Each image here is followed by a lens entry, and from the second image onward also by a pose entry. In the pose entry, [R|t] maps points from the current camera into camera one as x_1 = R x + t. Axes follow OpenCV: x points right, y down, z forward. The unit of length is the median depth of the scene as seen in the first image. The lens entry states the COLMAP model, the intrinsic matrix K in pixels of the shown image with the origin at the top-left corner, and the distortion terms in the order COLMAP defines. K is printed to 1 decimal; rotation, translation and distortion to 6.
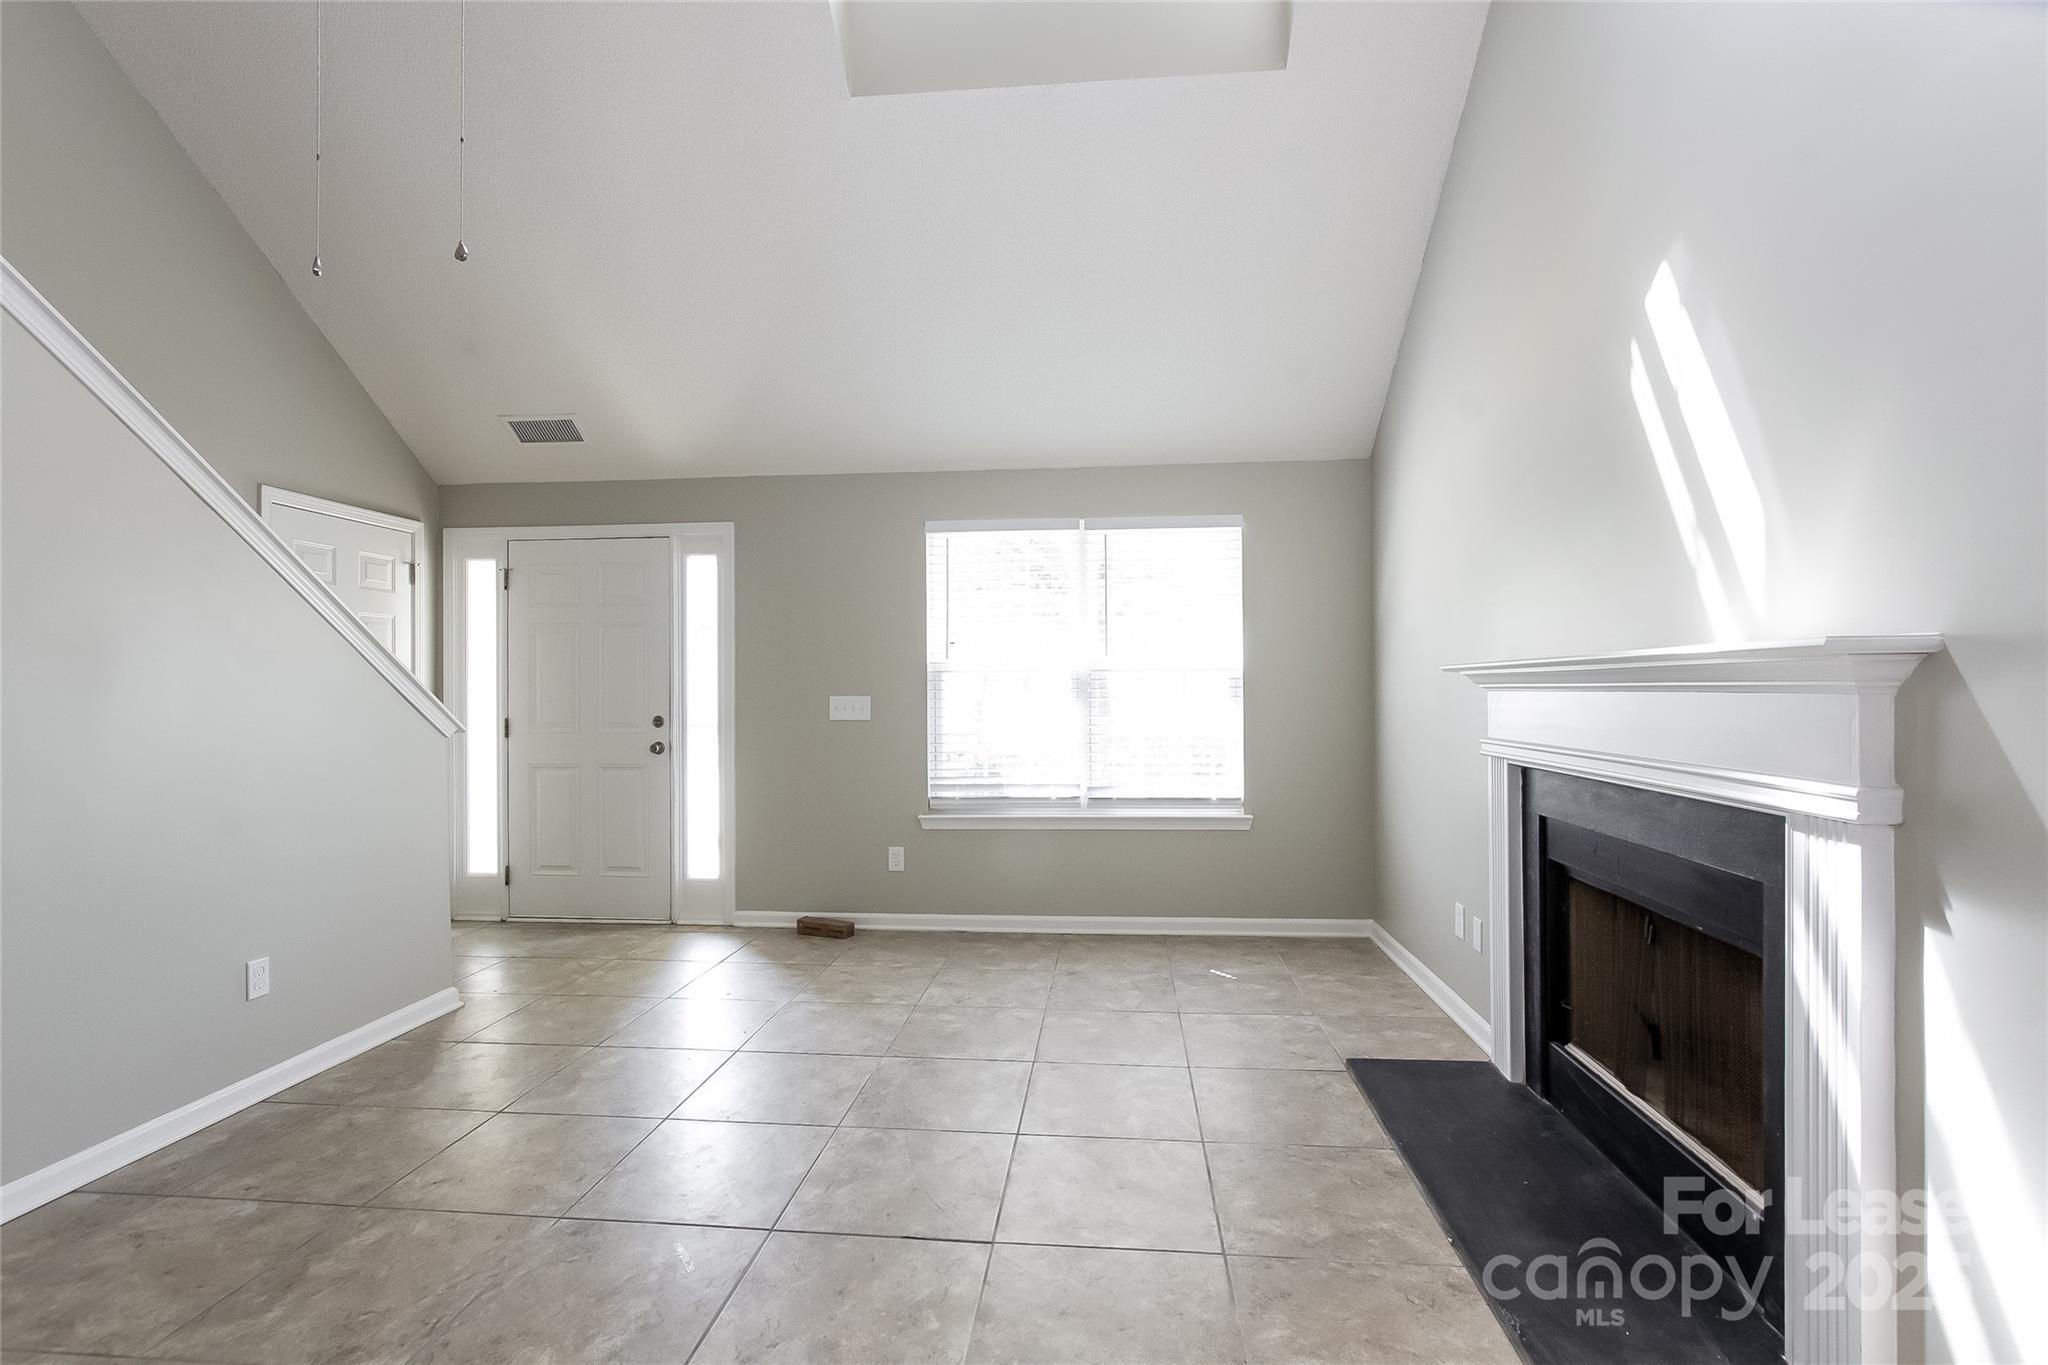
lens RADIAL K [[939.7, 0, 1029.1], [0, 939.7, 686.0], [0, 0, 1]] dist [-0.015599, 0.003338]
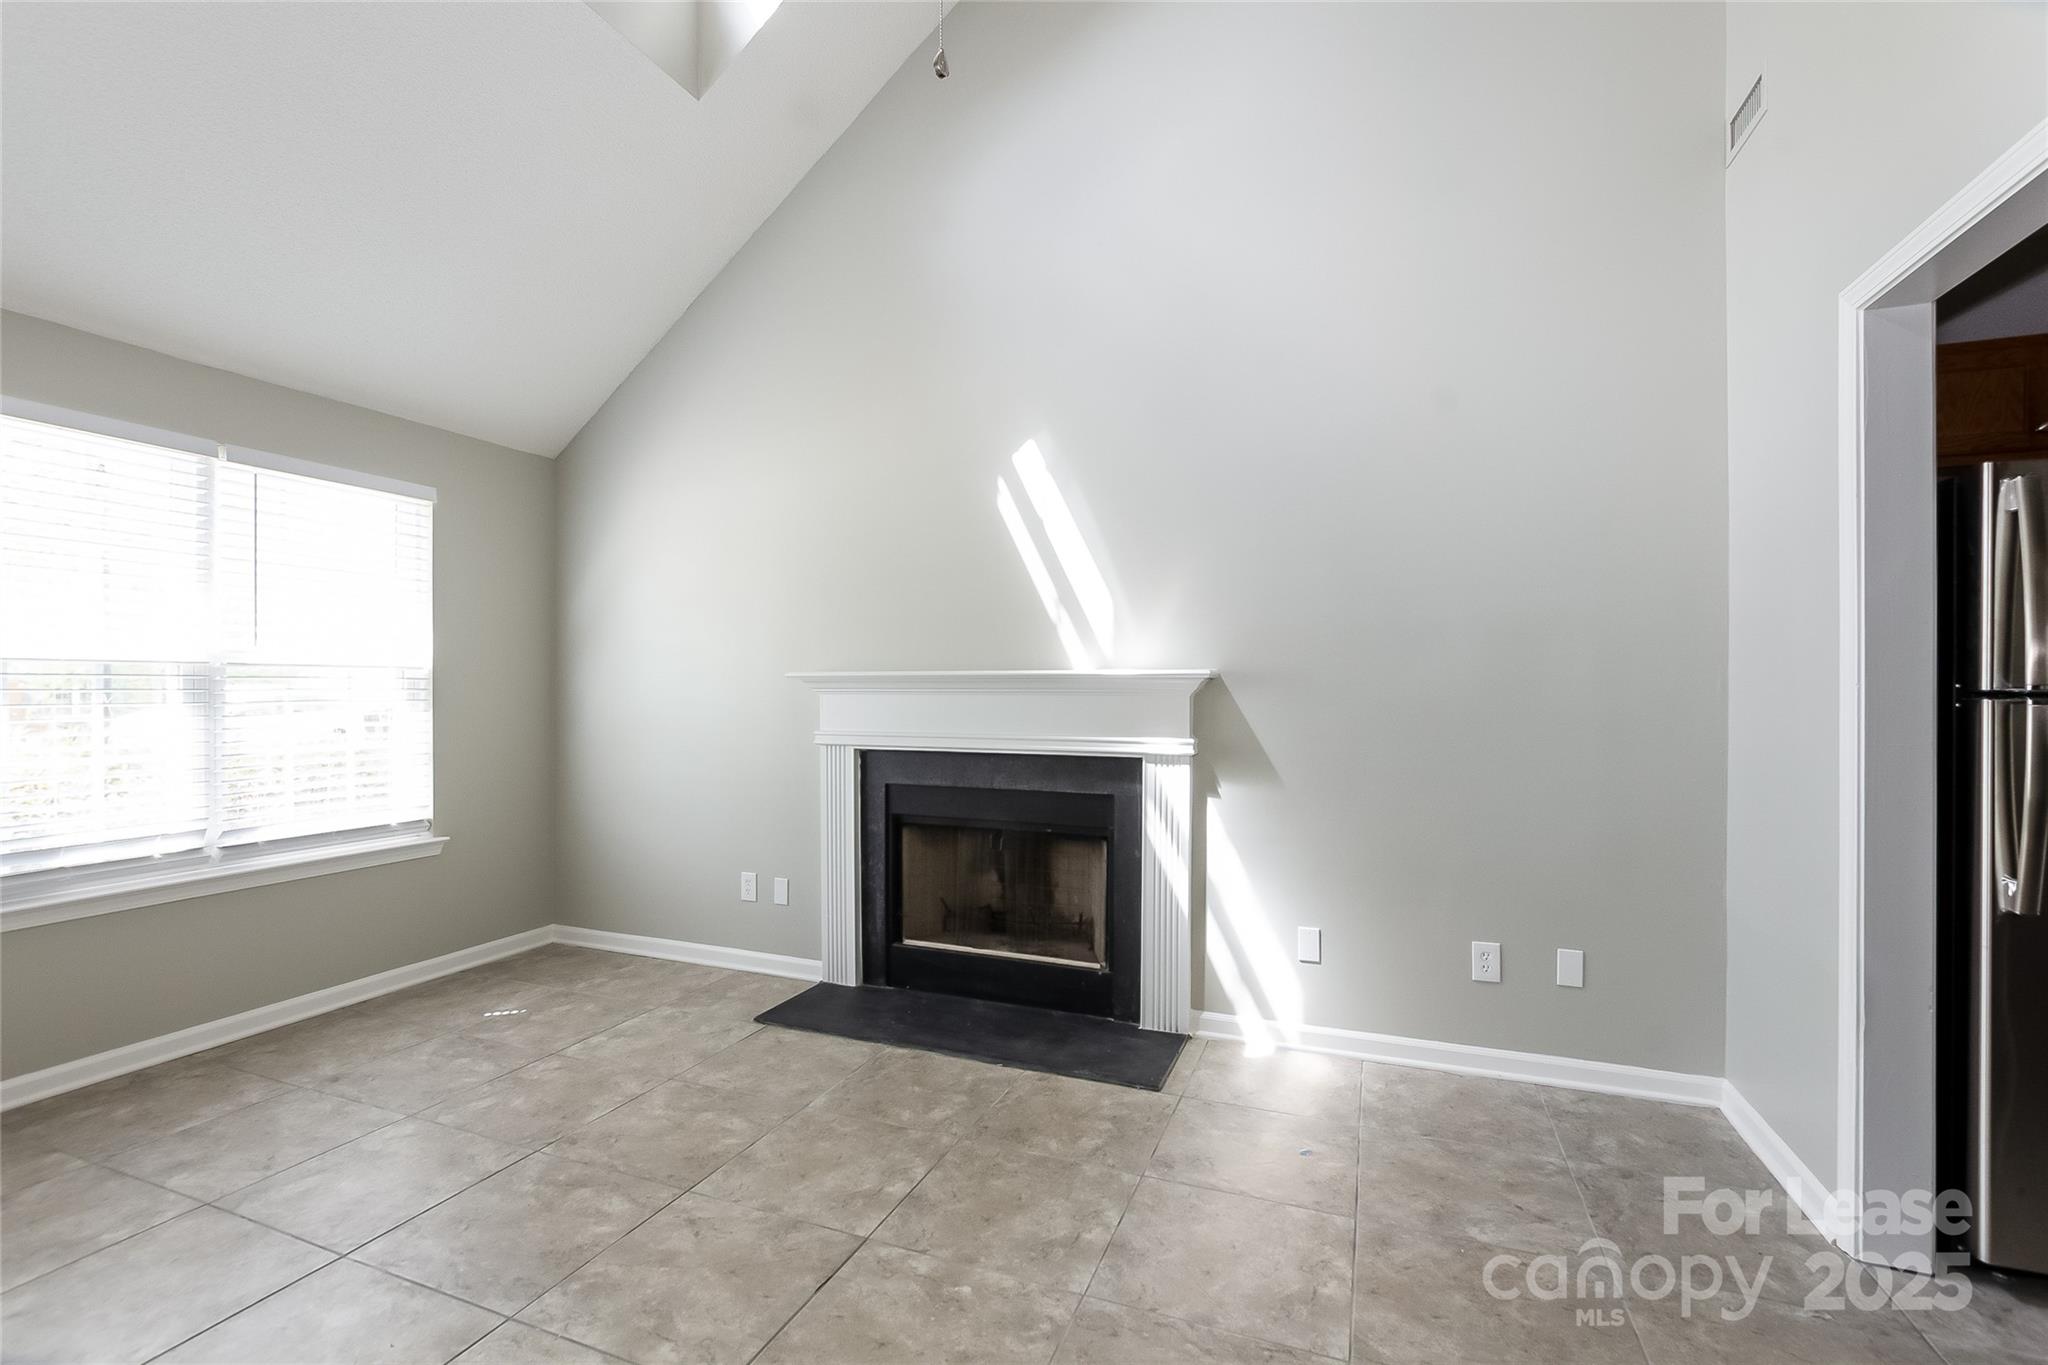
lens RADIAL K [[939.7, 0, 995.9], [0, 939.7, 692.7], [0, 0, 1]] dist [-0.015599, 0.003338]
pose [[0.283967, 0.003611, 0.958827, -0.562214], [-0.006923, 0.999975, -0.001715, 0.003212], [-0.958809, -0.006151, 0.283984, 0.336700]]
